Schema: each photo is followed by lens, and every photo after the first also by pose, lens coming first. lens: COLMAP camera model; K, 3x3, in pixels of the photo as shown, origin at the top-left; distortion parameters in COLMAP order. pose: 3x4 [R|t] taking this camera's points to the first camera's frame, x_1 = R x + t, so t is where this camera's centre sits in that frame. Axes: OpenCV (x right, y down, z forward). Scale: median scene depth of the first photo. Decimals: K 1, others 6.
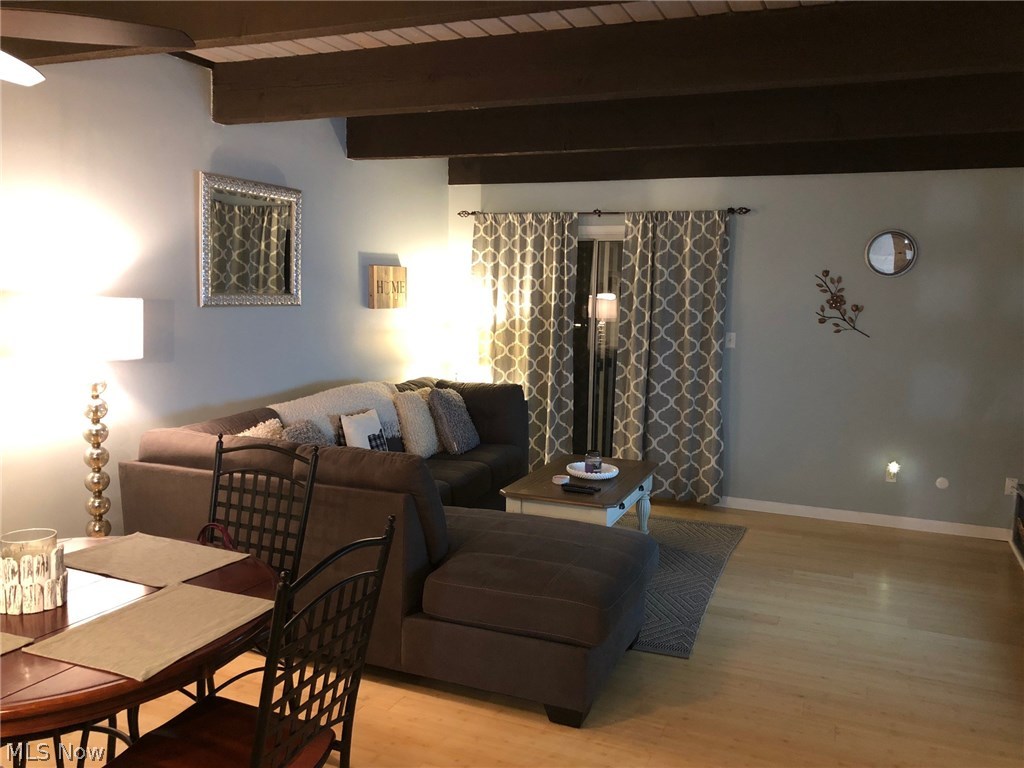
lens RADIAL K [[830.0, 0, 511.7], [0, 830.0, 382.9], [0, 0, 1]] dist [0.047539, -0.051968]
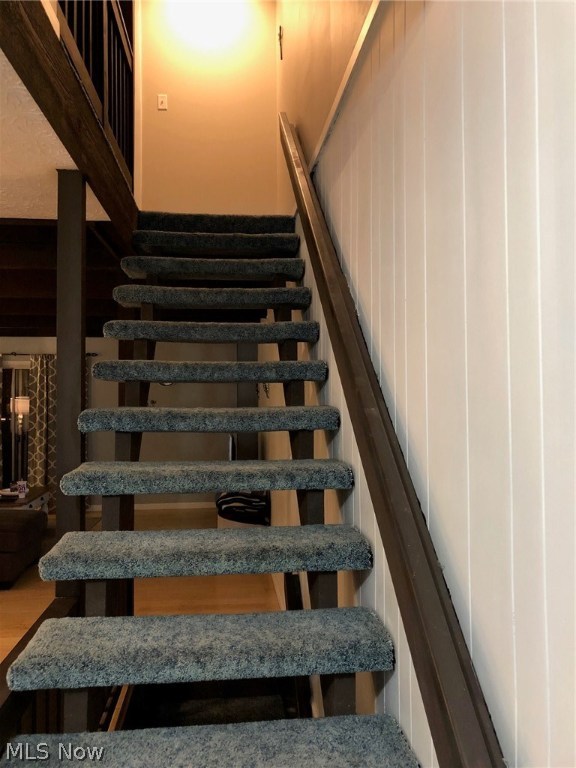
lens RADIAL K [[622.5, 0, 261.6], [0, 622.5, 379.2], [0, 0, 1]] dist [0.047539, -0.051968]
pose [[0.888996, -0.018030, 0.457560, -0.043617], [0.076050, 0.991161, -0.108702, 0.039714], [-0.451556, 0.131433, 0.882509, -0.452534]]
